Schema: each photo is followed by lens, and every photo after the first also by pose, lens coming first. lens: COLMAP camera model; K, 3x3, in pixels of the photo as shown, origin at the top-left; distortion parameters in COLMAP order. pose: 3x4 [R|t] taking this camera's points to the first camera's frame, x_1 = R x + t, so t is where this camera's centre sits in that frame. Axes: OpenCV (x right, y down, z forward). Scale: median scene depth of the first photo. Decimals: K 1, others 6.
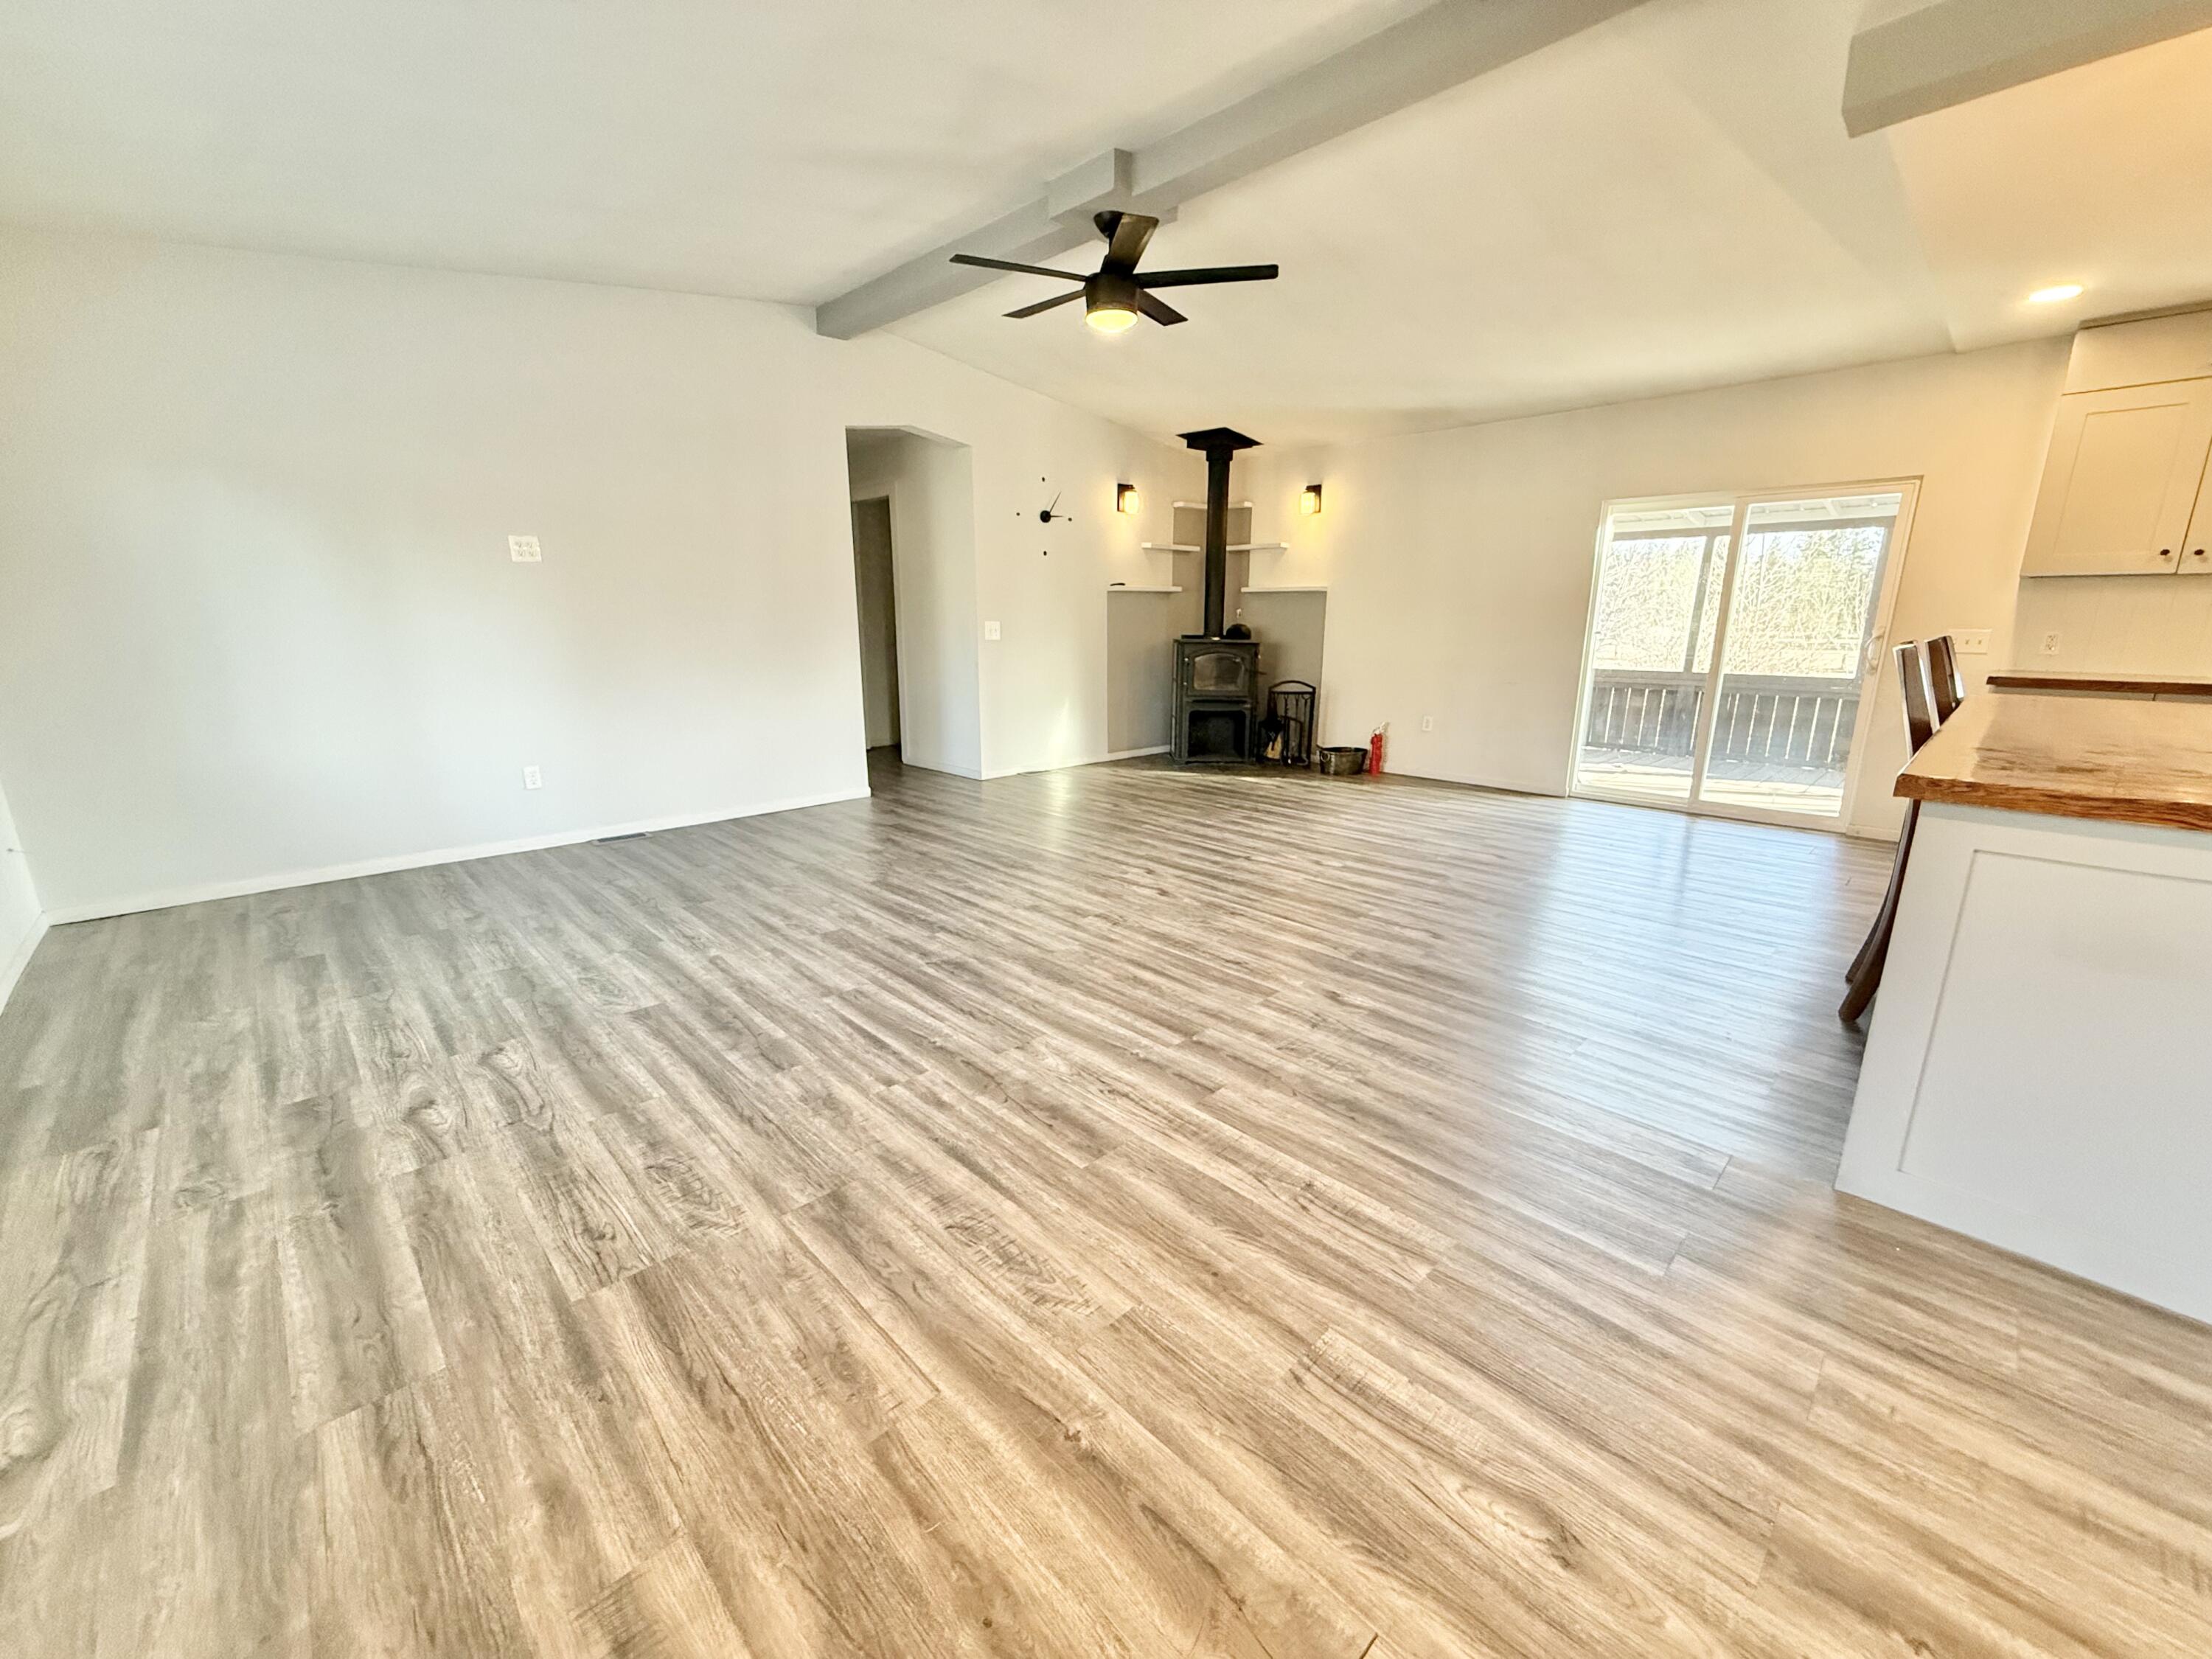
lens RADIAL K [[879.6, 0, 1102.8], [0, 879.6, 828.4], [0, 0, 1]] dist [-0.002328, 0.000412]
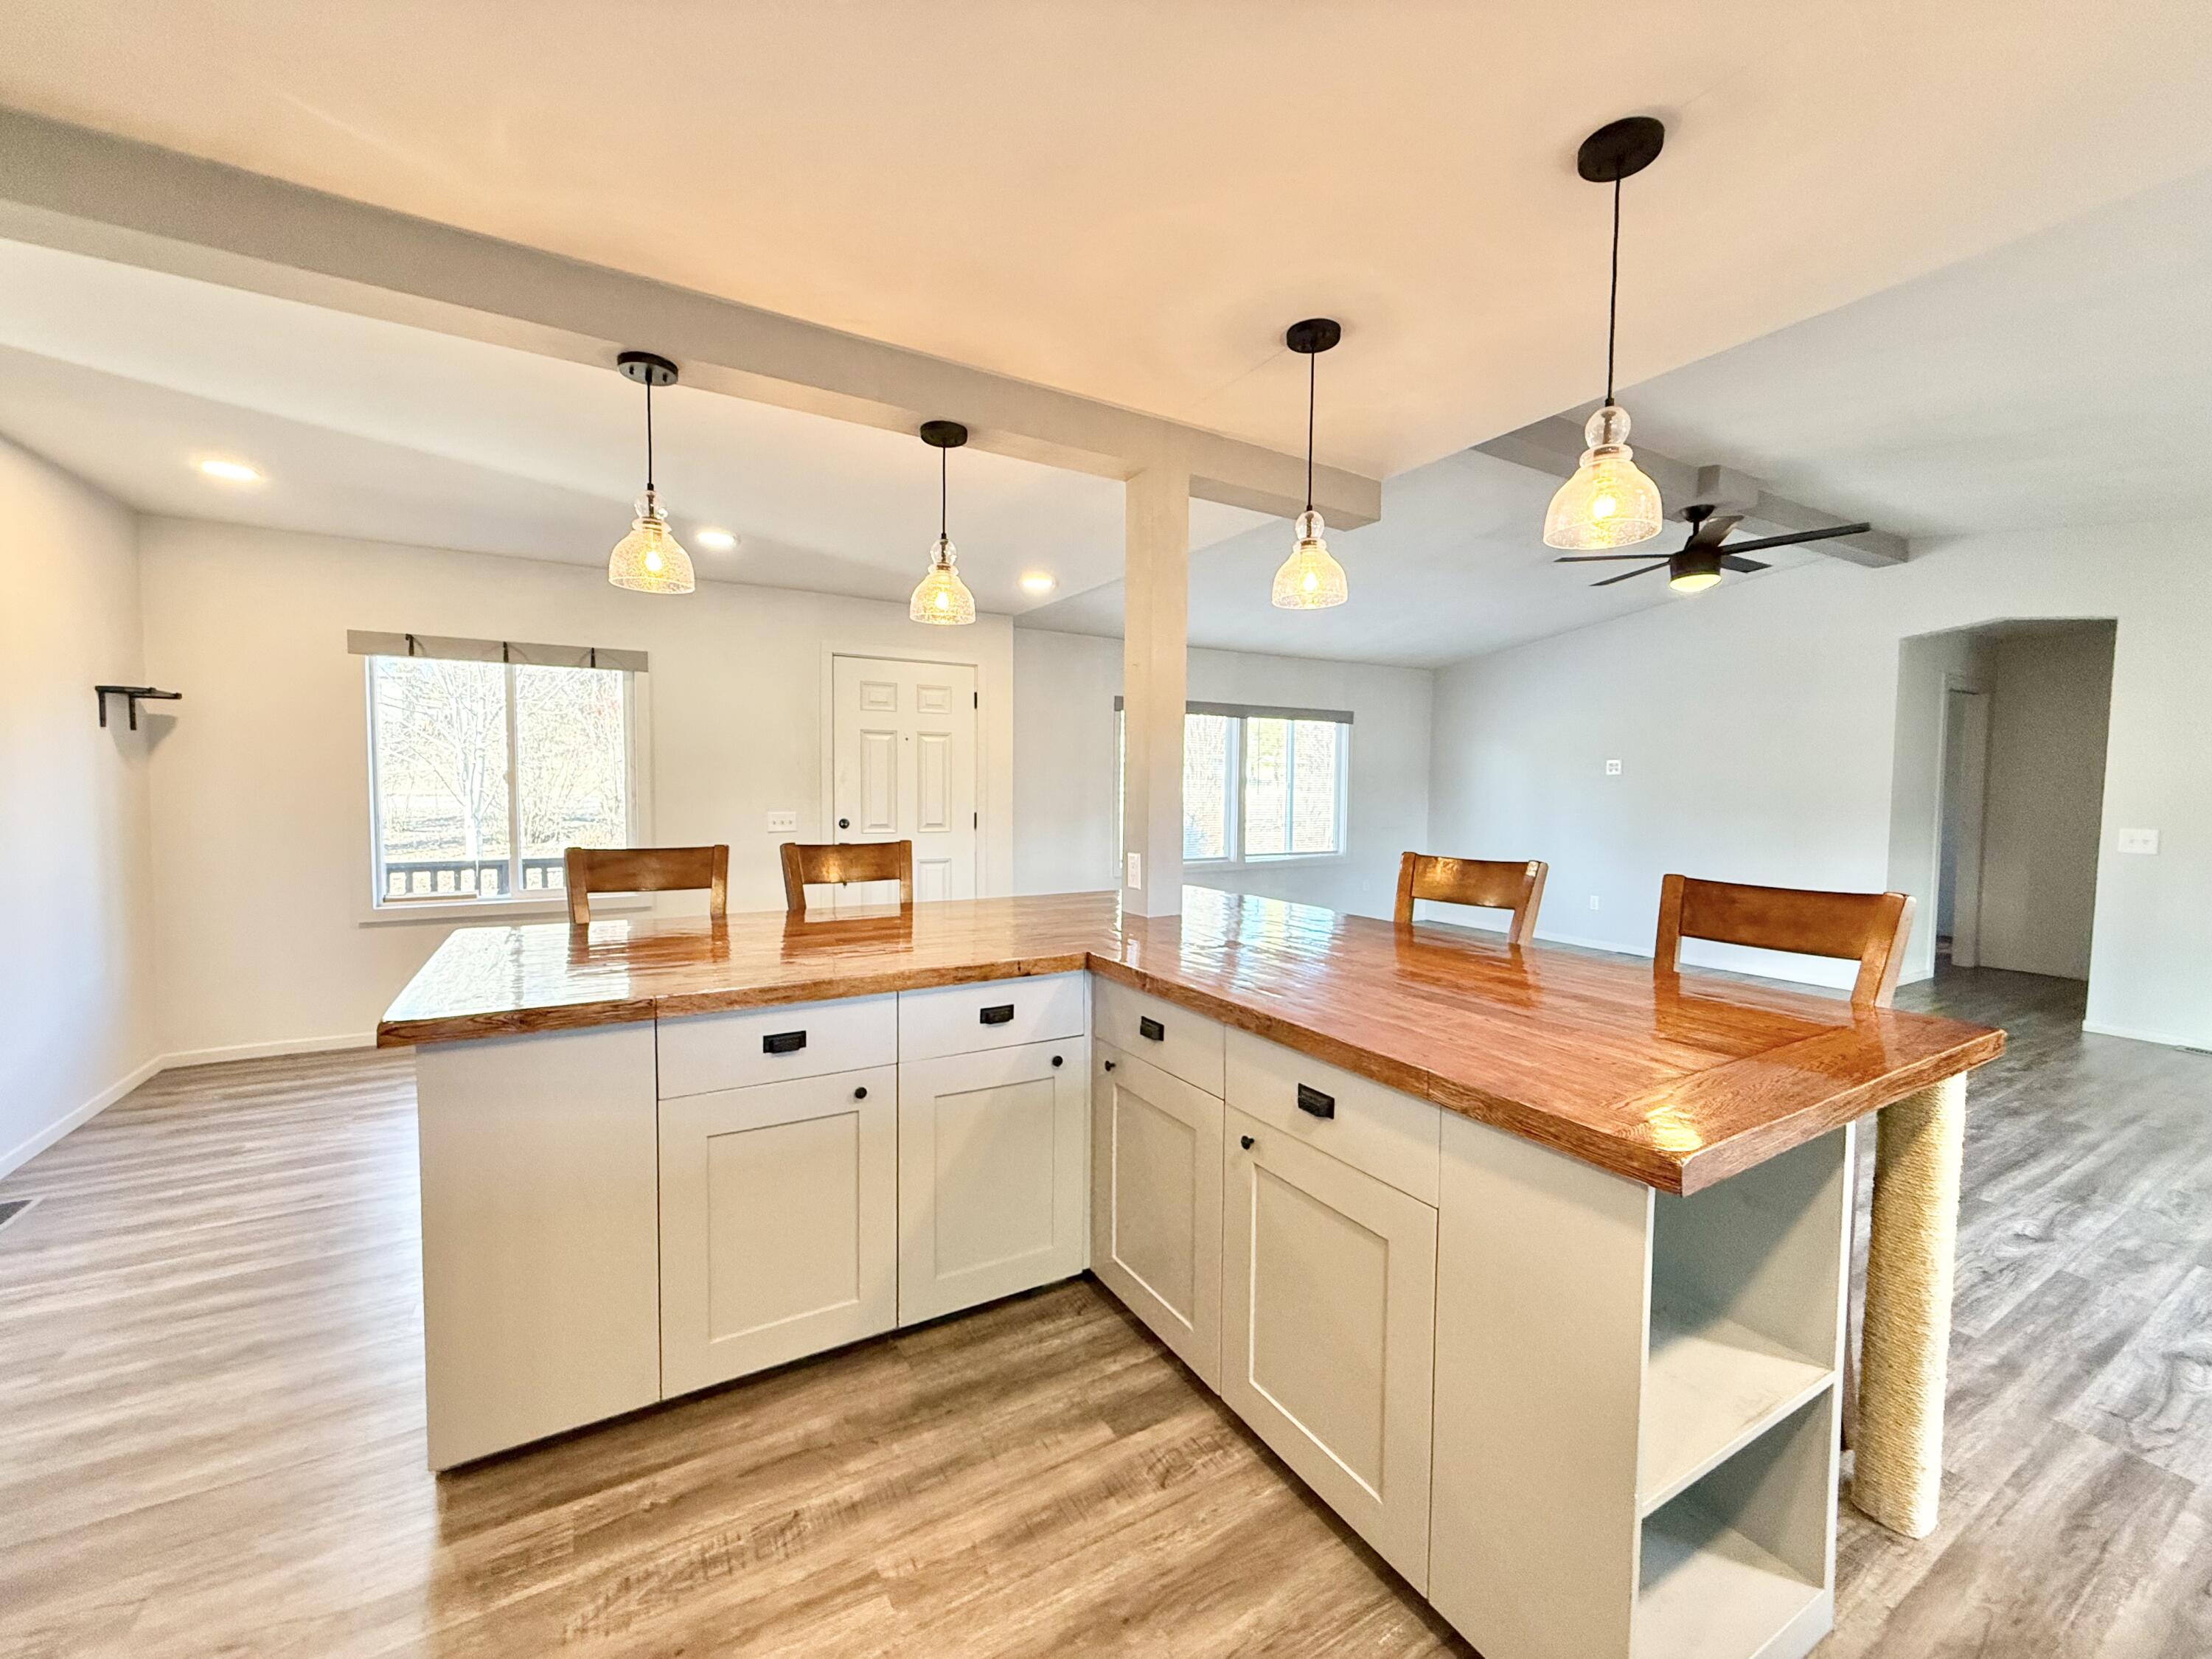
lens RADIAL K [[879.6, 0, 1102.8], [0, 879.6, 828.4], [0, 0, 1]] dist [-0.002328, 0.000412]
pose [[-0.231747, 0.053701, -0.971293, 1.223301], [-0.237465, 0.965146, 0.110019, -0.161611], [0.943347, 0.256145, -0.210917, 0.491458]]
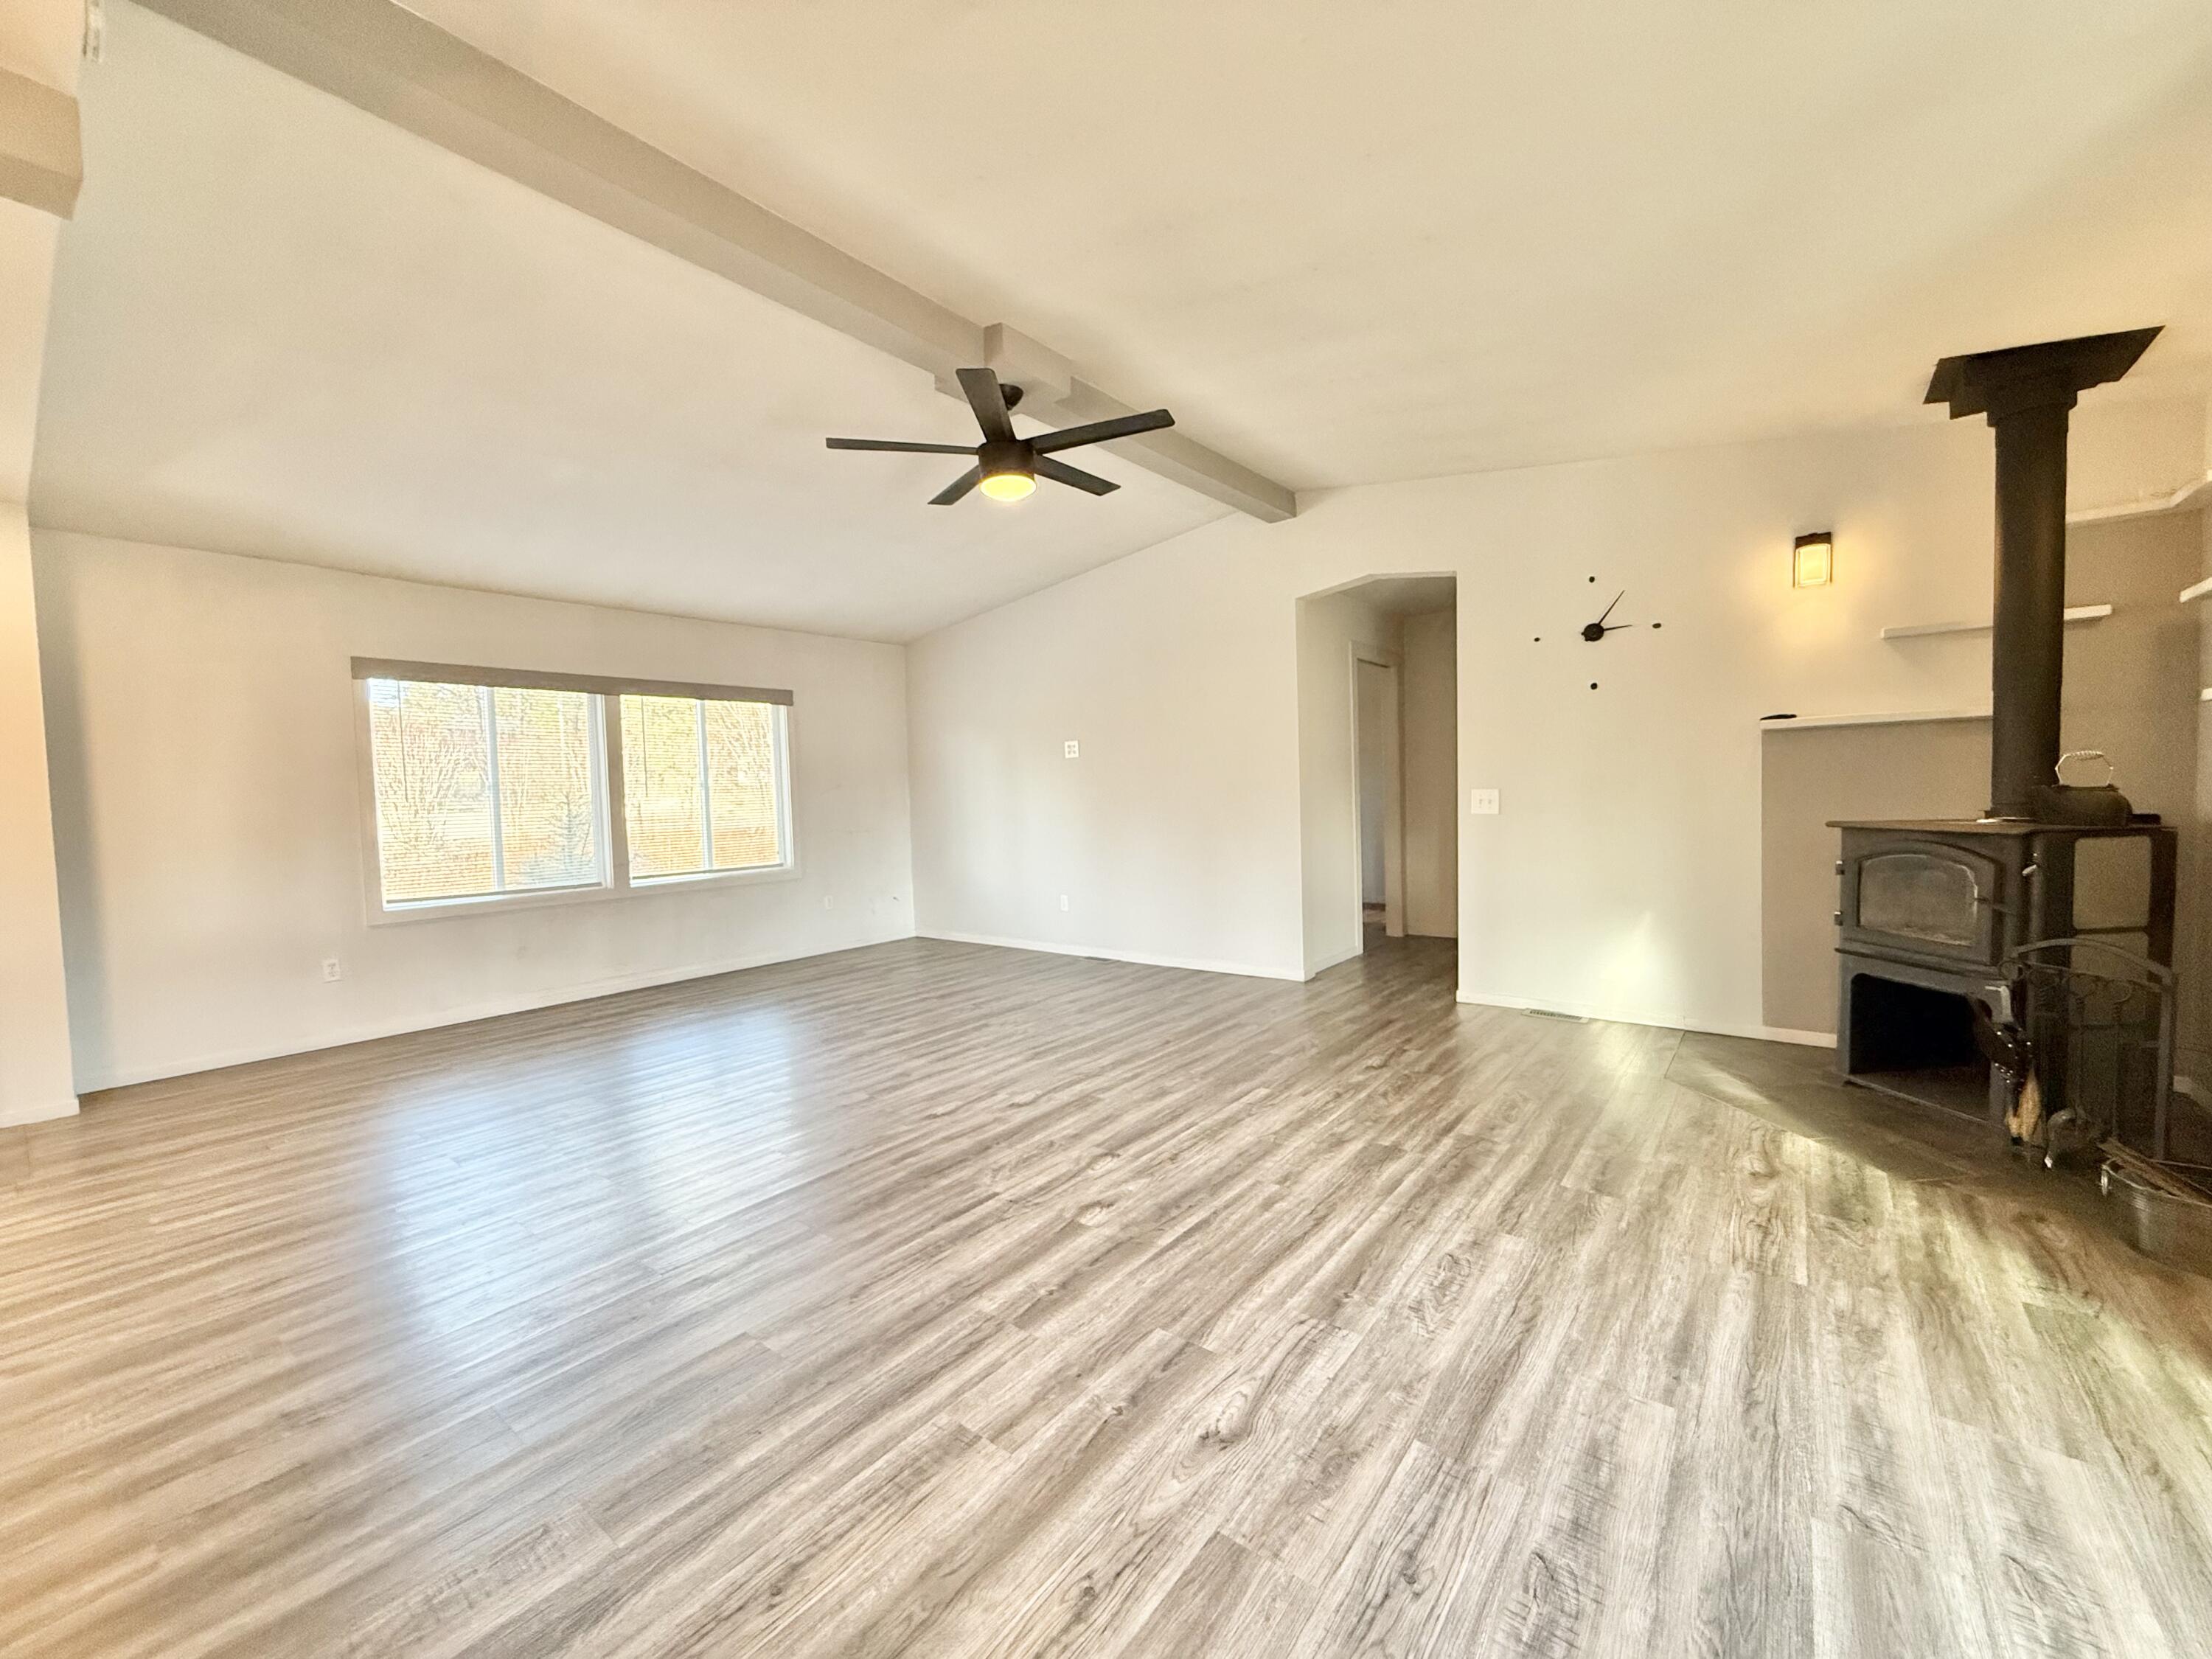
lens RADIAL K [[879.6, 0, 1102.8], [0, 879.6, 828.4], [0, 0, 1]] dist [-0.002328, 0.000412]
pose [[0.141785, 0.043778, -0.988929, 0.842349], [-0.206245, 0.978404, 0.013743, -0.223304], [0.968173, 0.202014, 0.147752, 0.894466]]
